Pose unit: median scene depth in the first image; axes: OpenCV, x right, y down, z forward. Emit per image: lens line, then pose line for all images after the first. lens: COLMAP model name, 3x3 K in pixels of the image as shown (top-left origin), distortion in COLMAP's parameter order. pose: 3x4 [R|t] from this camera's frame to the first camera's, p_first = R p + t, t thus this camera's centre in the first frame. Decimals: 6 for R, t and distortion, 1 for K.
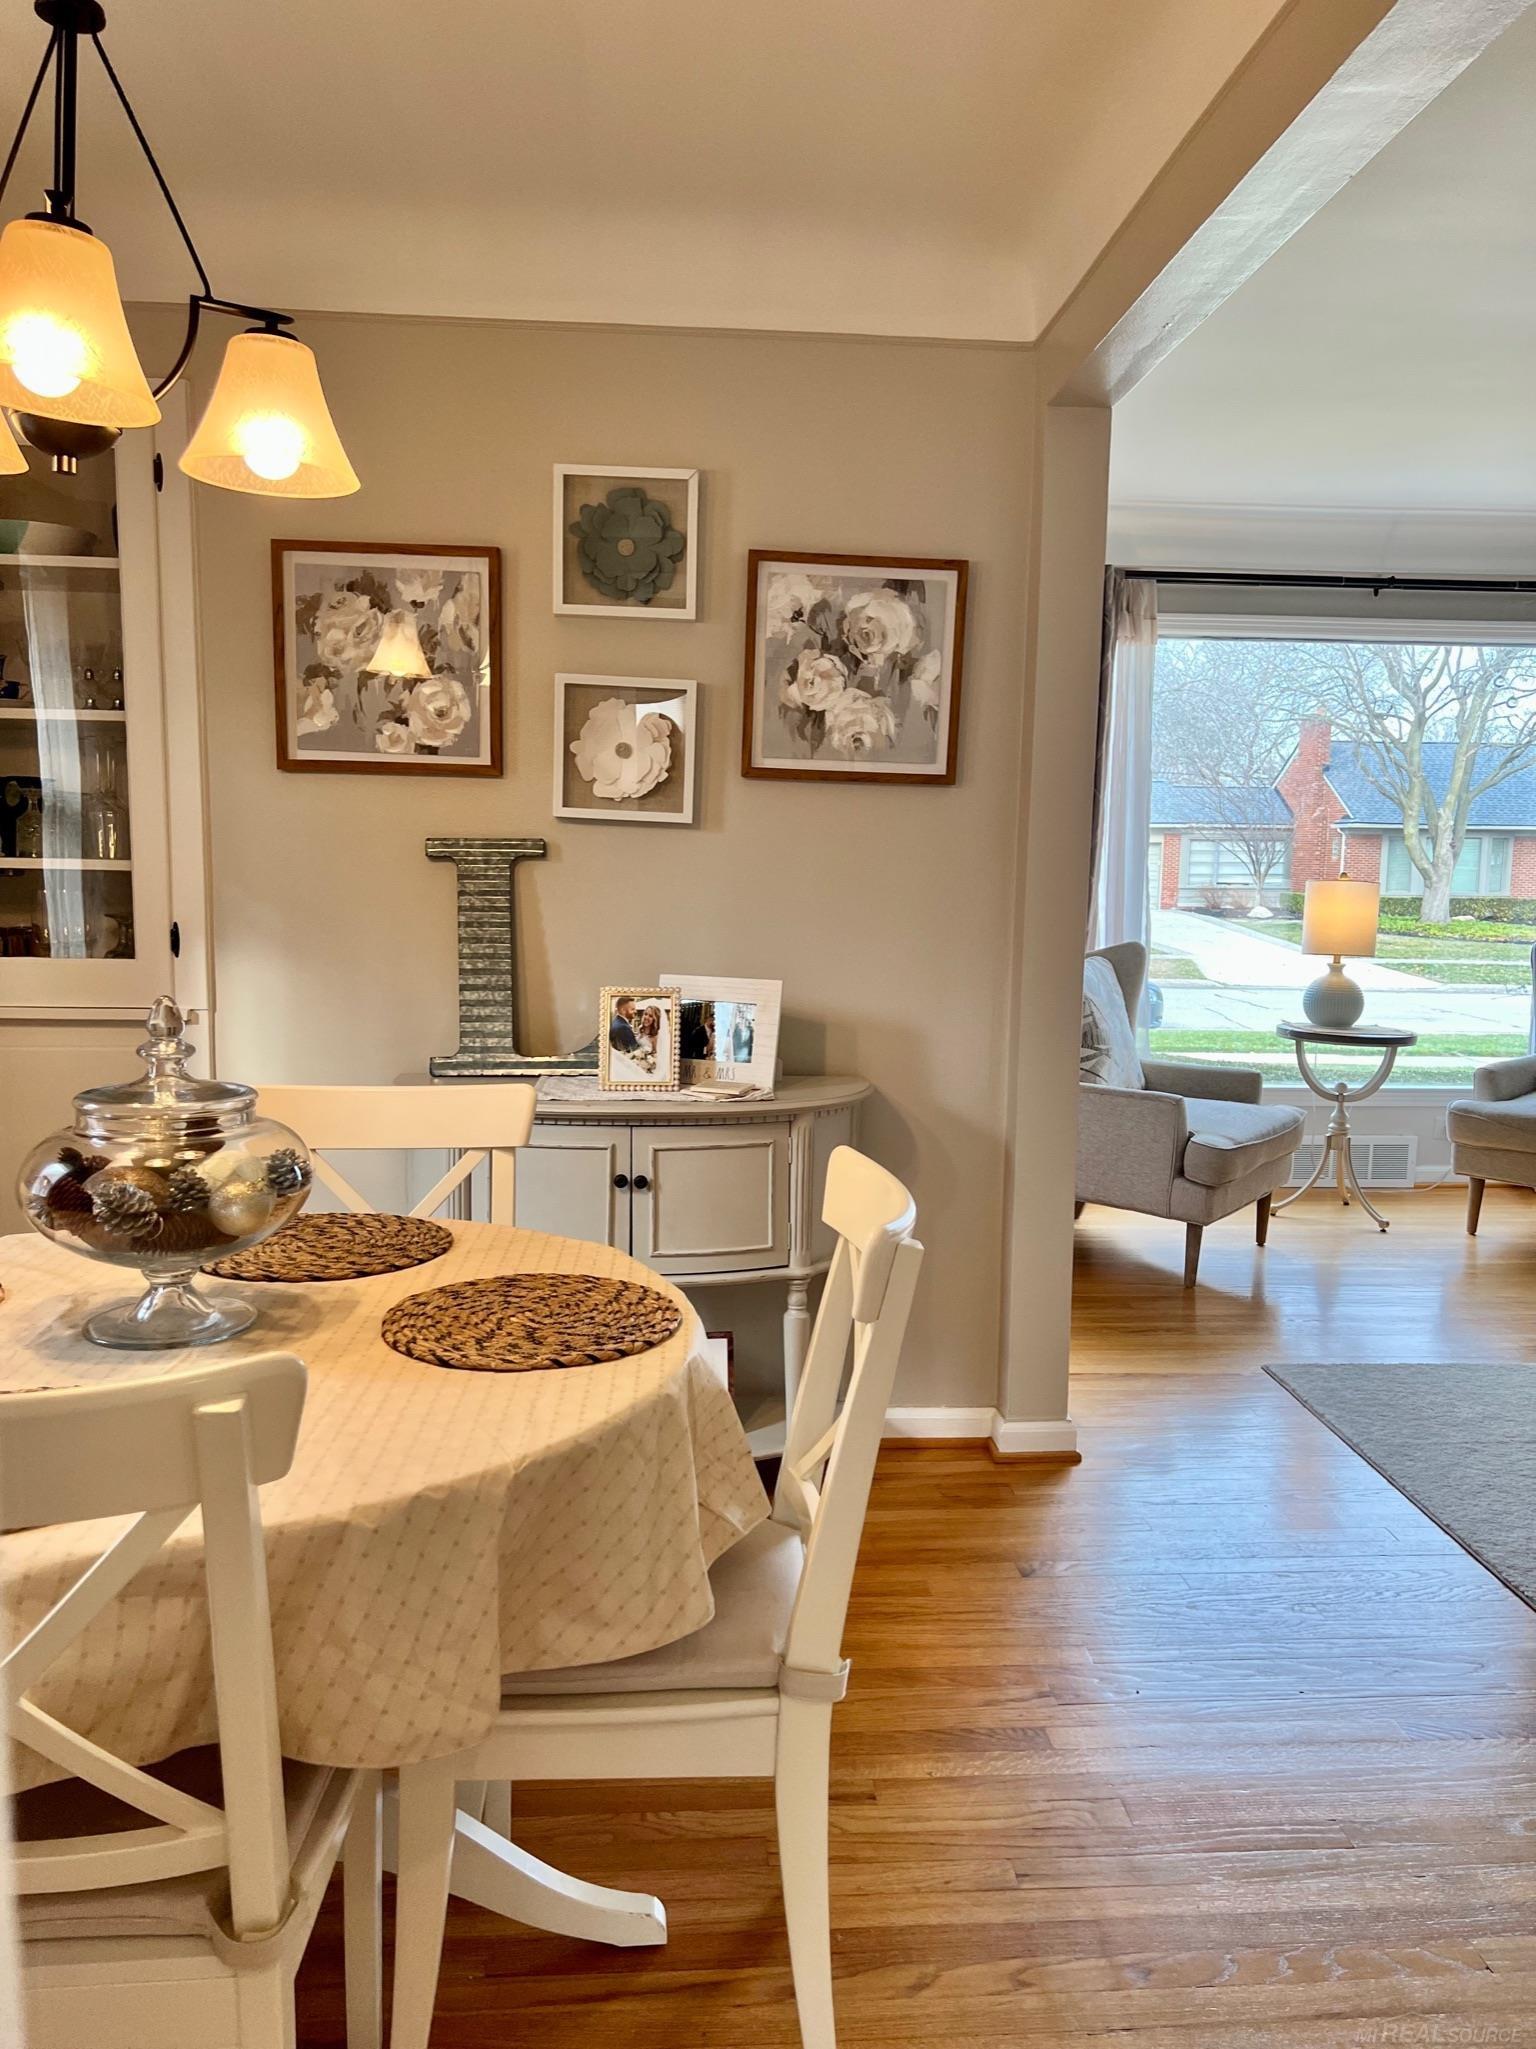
lens RADIAL K [[1558.1, 0, 777.8], [0, 1558.1, 1054.4], [0, 0, 1]] dist [0.043998, -0.055374]
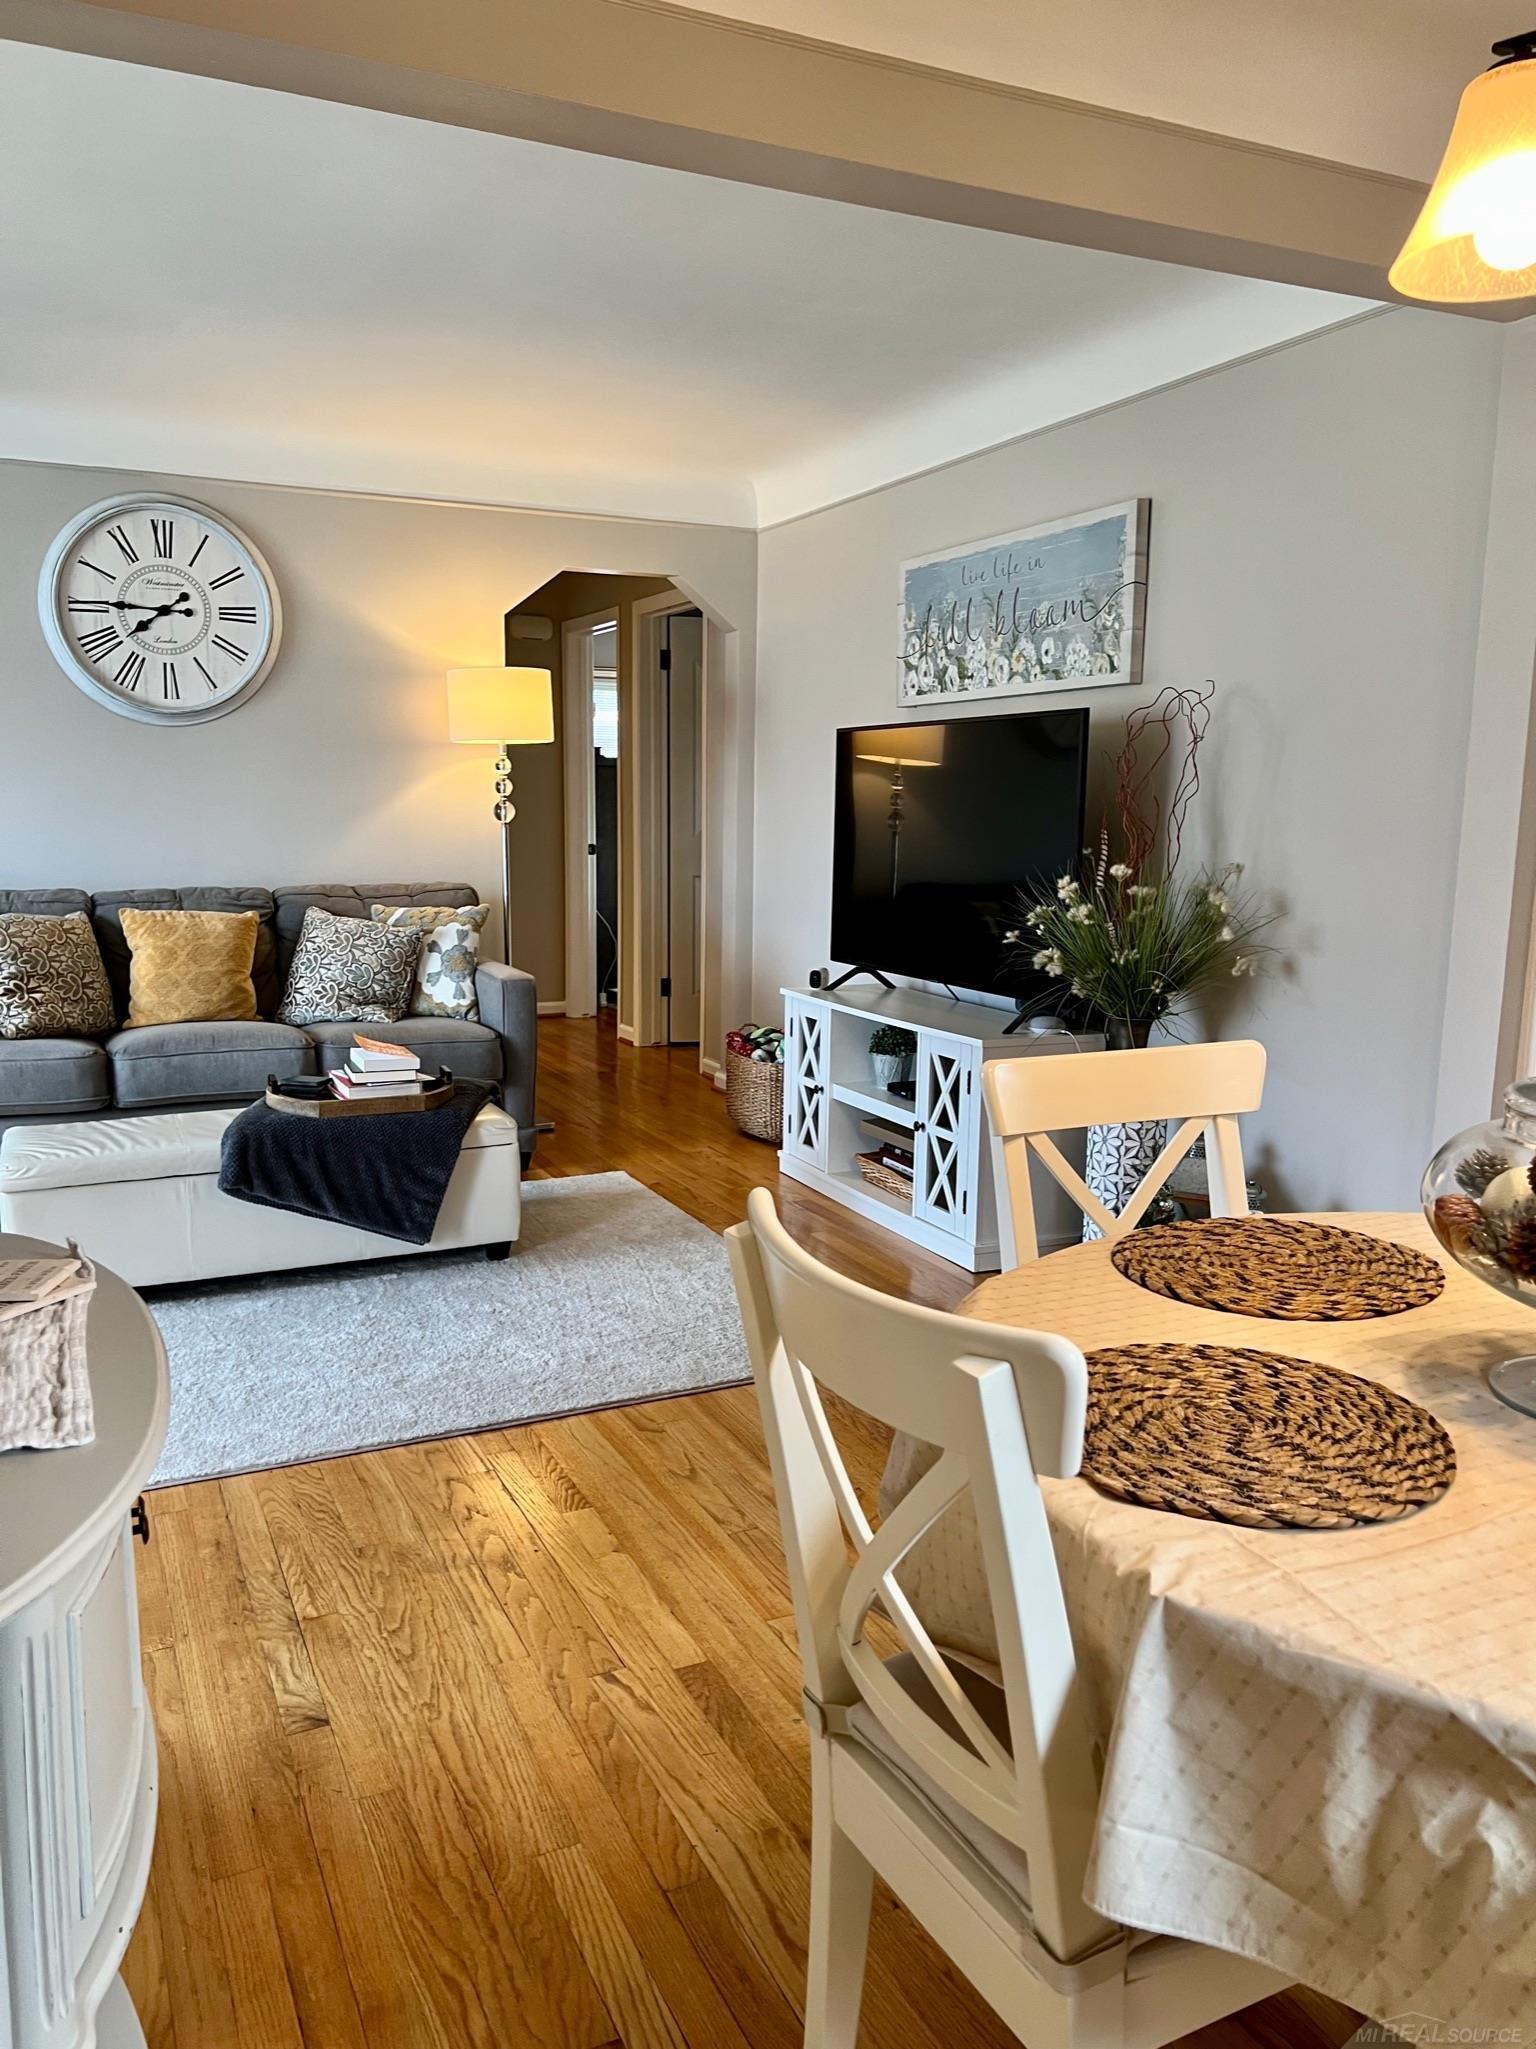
lens RADIAL K [[1563.1, 0, 768.0], [0, 1563.1, 1024.5], [0, 0, 1]] dist [0.041711, -0.055891]
pose [[-0.367718, -0.173481, 0.913612, -0.887463], [0.107388, 0.967951, 0.227021, -0.222155], [-0.923716, 0.181590, -0.337303, 1.564337]]
